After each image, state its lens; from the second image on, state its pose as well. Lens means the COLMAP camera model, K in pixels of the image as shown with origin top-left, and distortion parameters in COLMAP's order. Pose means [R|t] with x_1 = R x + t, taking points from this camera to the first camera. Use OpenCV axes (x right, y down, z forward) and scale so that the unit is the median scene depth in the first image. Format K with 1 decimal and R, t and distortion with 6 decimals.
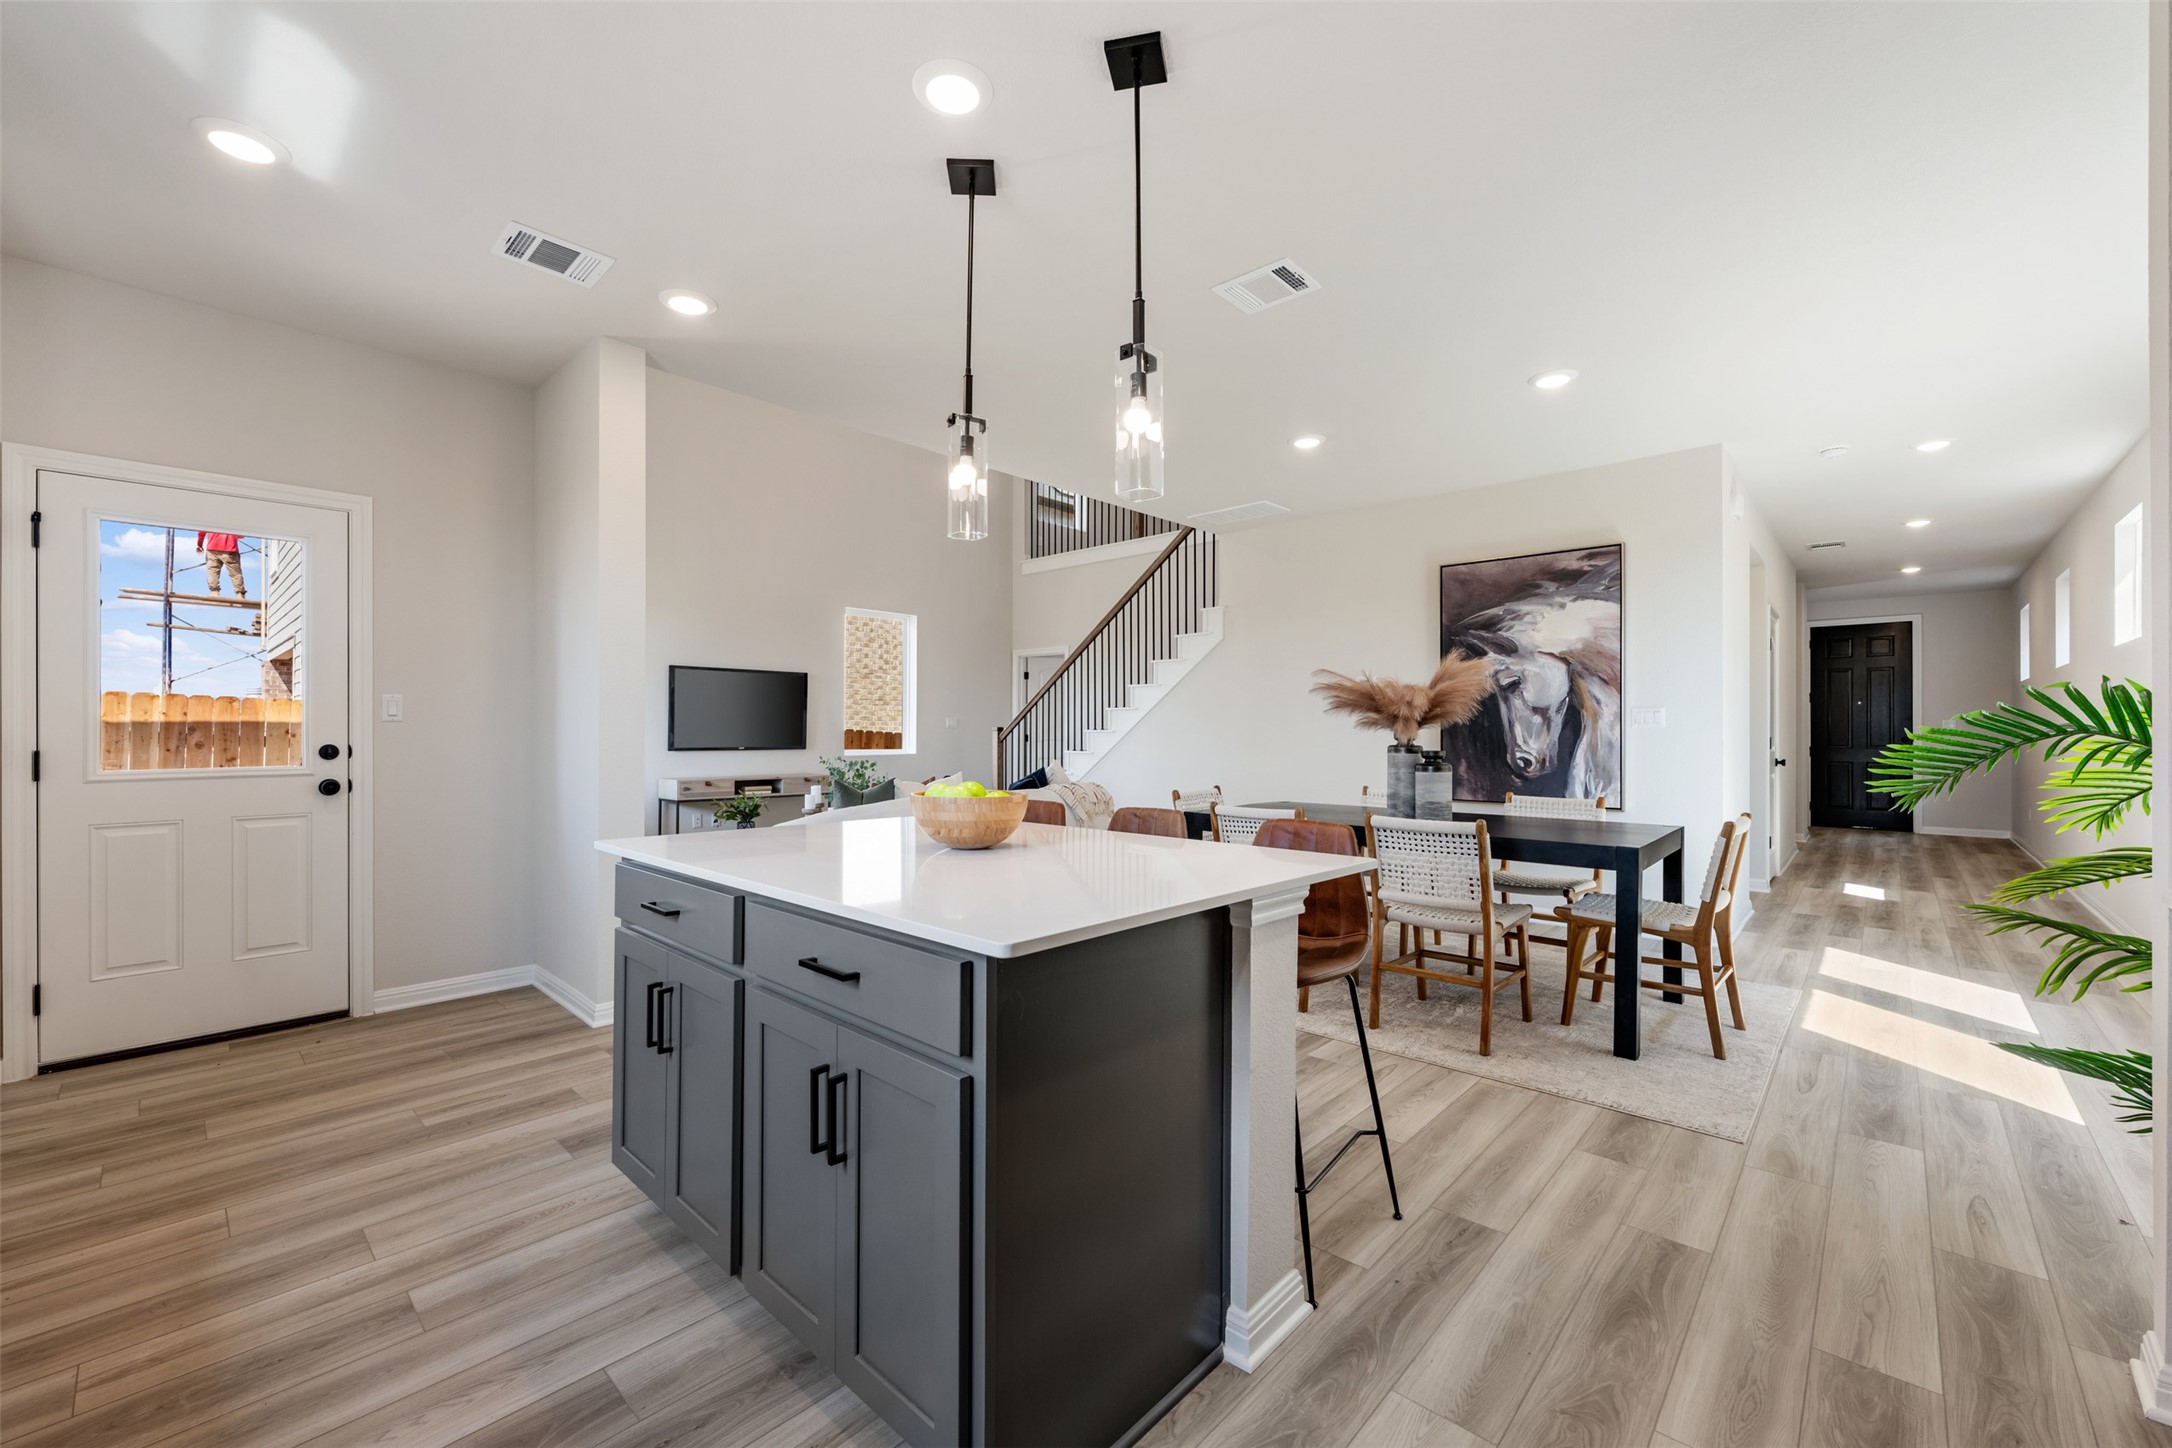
lens RADIAL K [[859.4, 0, 1080.1], [0, 859.4, 728.9], [0, 0, 1]] dist [-0.000303, 0.000066]
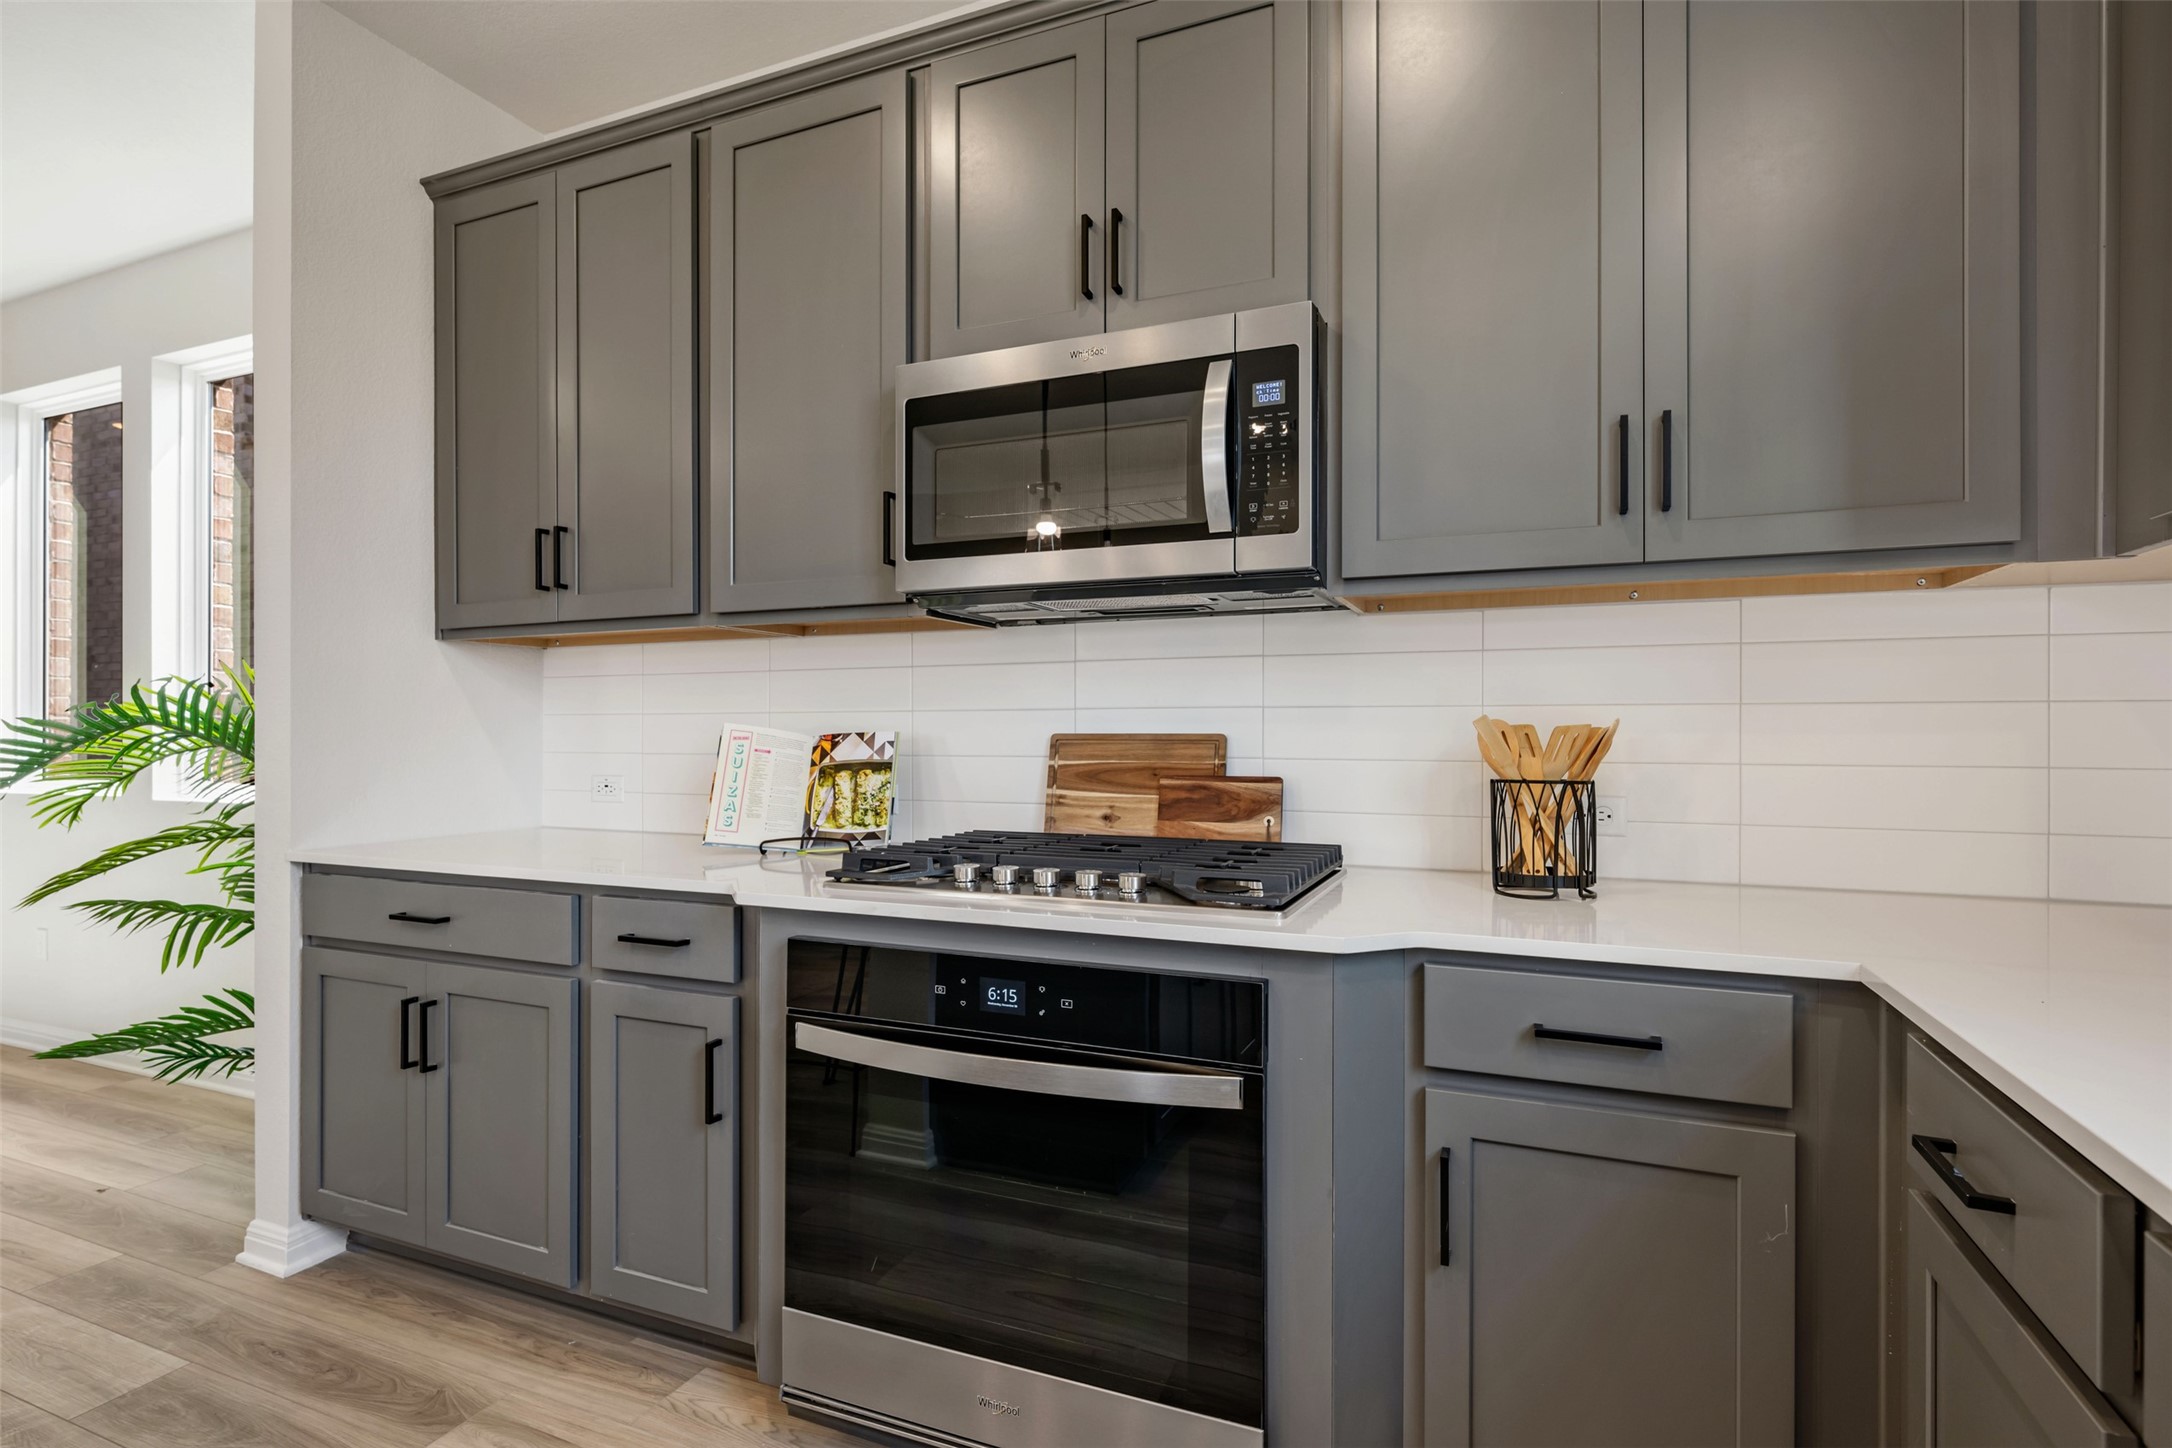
lens RADIAL K [[1070.9, 0, 1079.7], [0, 1070.9, 729.3], [0, 0, 1]] dist [0.000412, -0.001542]
pose [[-0.349006, -0.002025, 0.937118, -0.141003], [-0.000506, 0.999998, 0.001973, 0.002372], [-0.937120, 0.000214, -0.349007, 0.109461]]
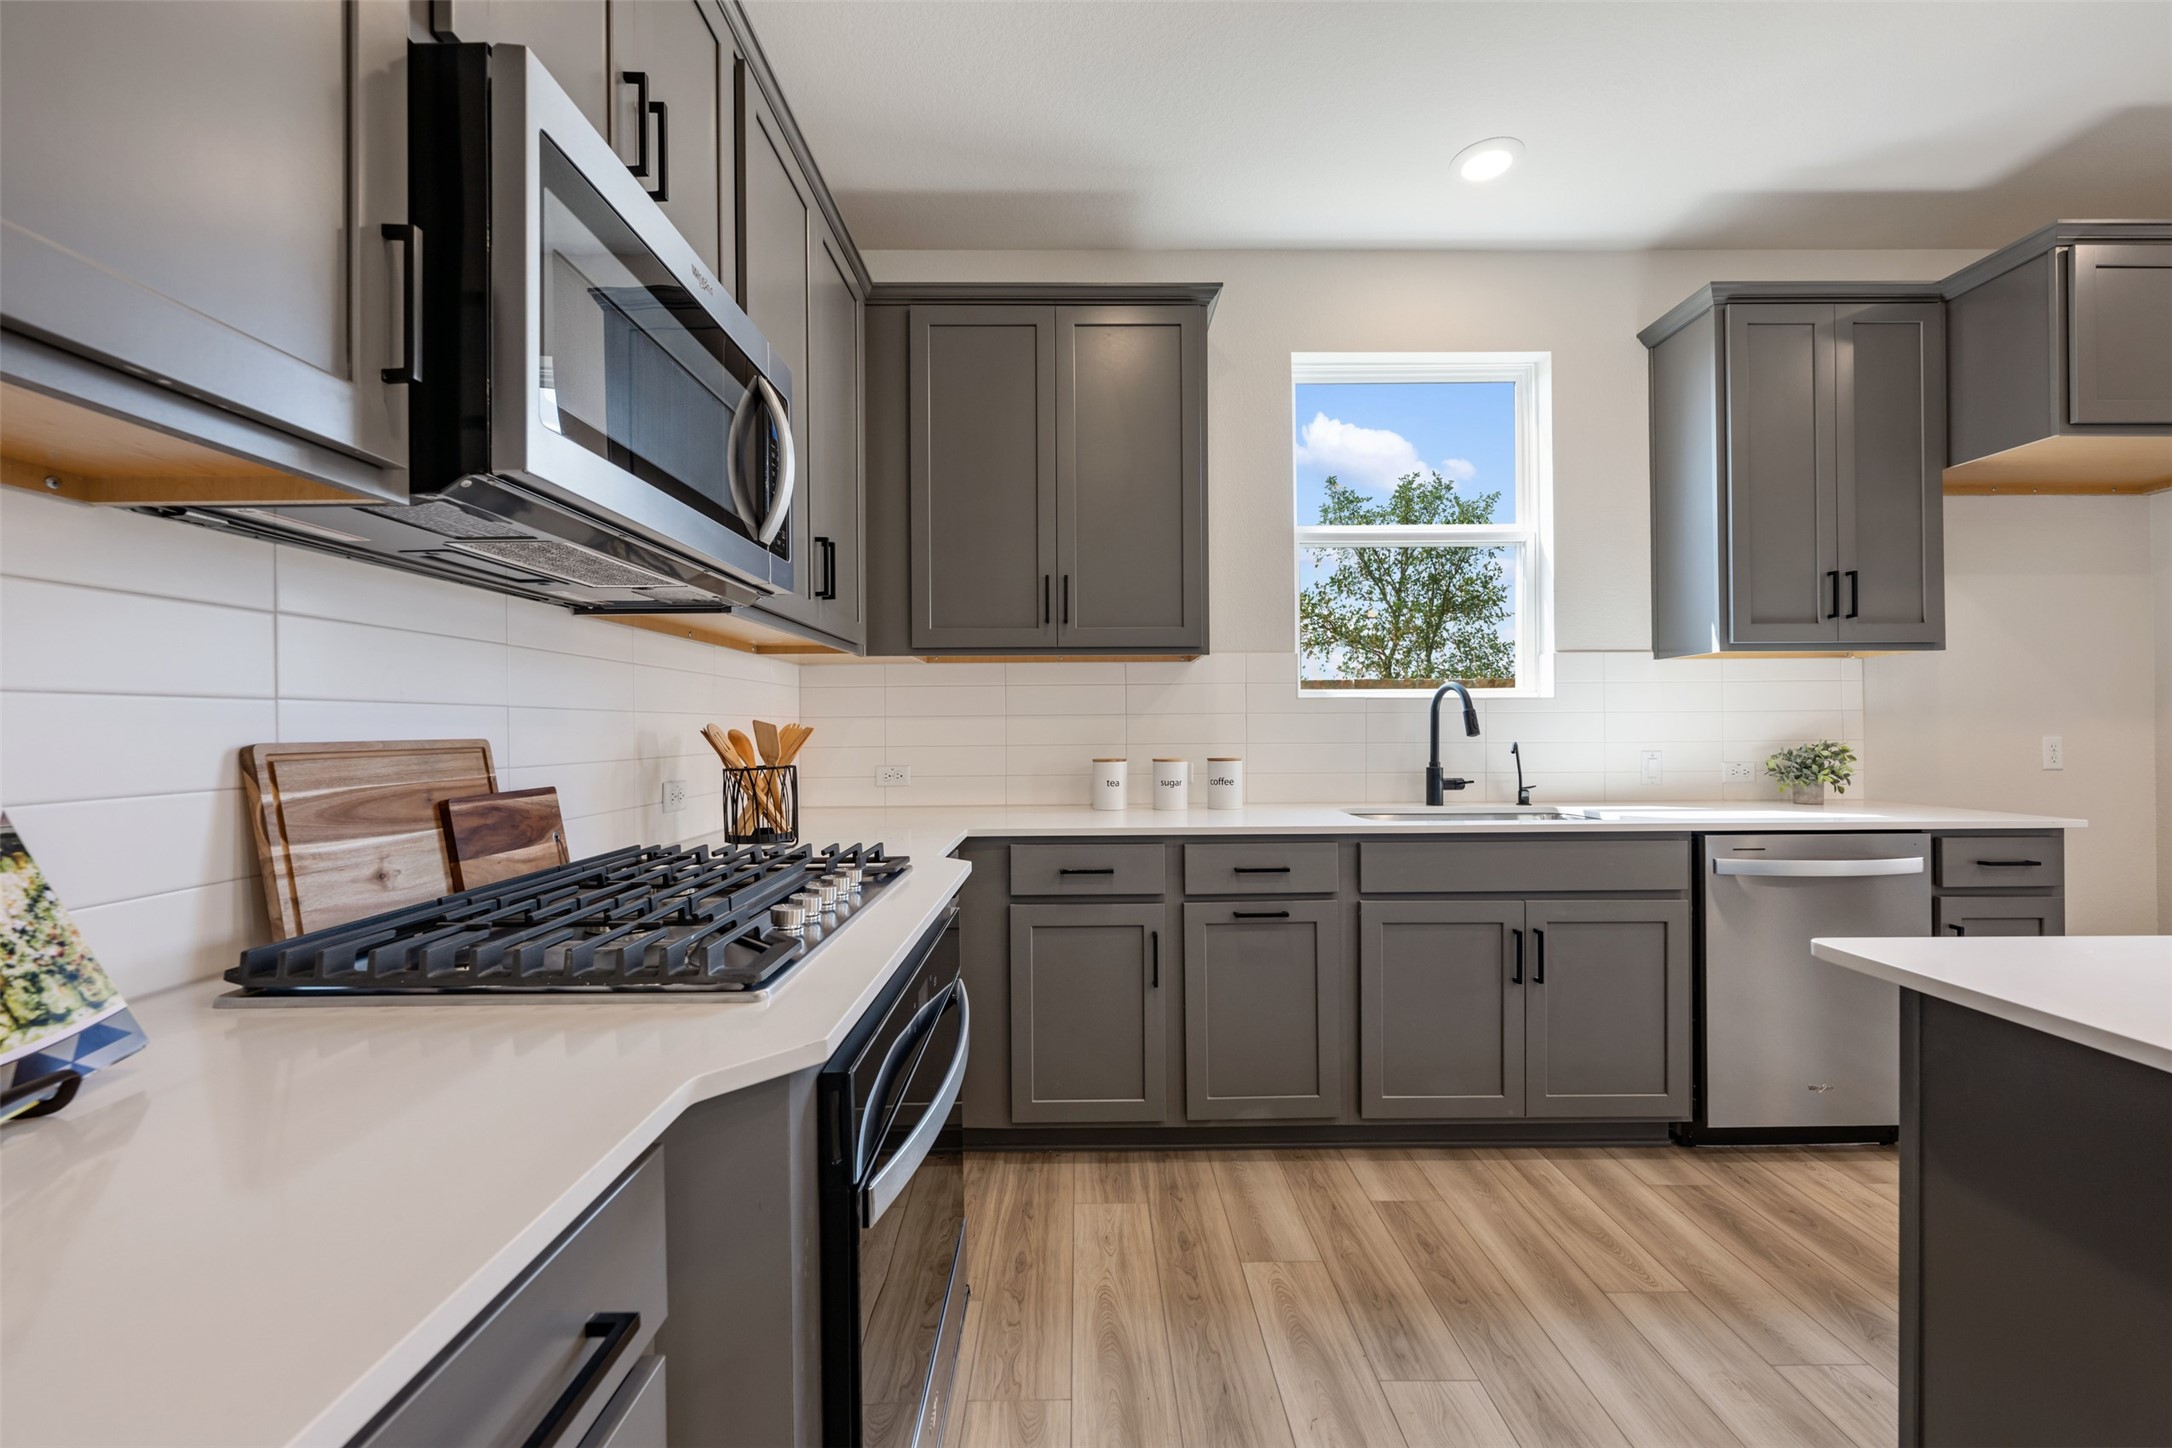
lens RADIAL K [[859.4, 0, 1073.3], [0, 859.4, 726.4], [0, 0, 1]] dist [-0.000303, 0.000066]
pose [[-0.734867, 0.002976, -0.678205, 0.201432], [0.006678, 0.999974, -0.002848, 0.002792], [0.678179, -0.006622, -0.734867, 0.204241]]
